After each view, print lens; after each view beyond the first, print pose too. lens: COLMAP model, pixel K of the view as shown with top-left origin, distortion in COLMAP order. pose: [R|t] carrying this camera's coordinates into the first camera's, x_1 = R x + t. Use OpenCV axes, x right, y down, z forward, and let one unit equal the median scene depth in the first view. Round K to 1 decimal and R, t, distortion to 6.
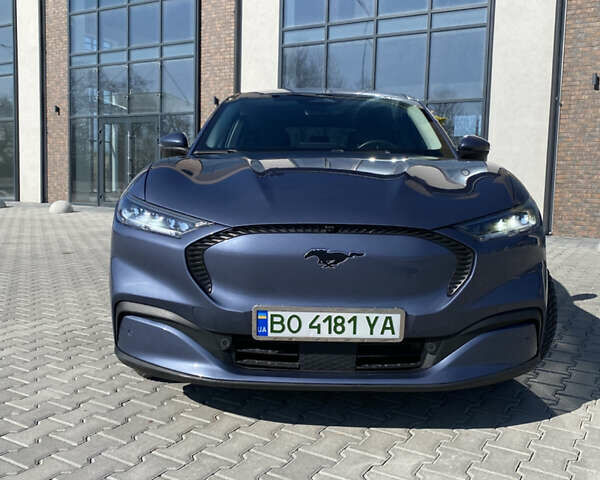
lens RADIAL K [[668.9, 0, 300.0], [0, 668.9, 240.0], [0, 0, 1]] dist [0.061412, 0.029021]
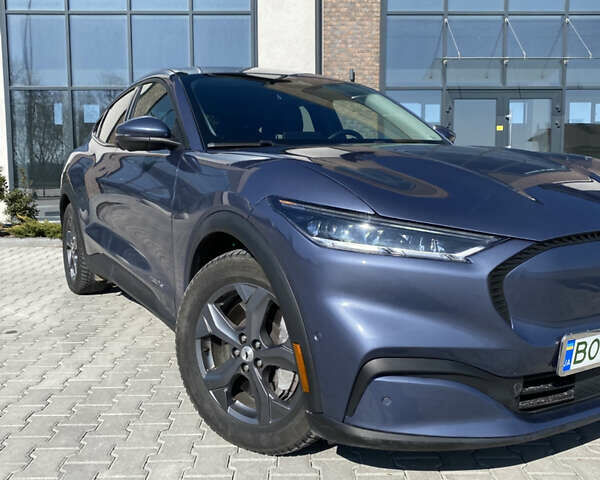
lens RADIAL K [[668.9, 0, 300.0], [0, 668.9, 240.0], [0, 0, 1]] dist [0.061412, 0.029021]
pose [[0.839156, -0.090210, 0.536357, -0.629658], [0.081312, 0.995874, 0.040280, -0.063209], [-0.537778, 0.009811, 0.843029, 0.388810]]
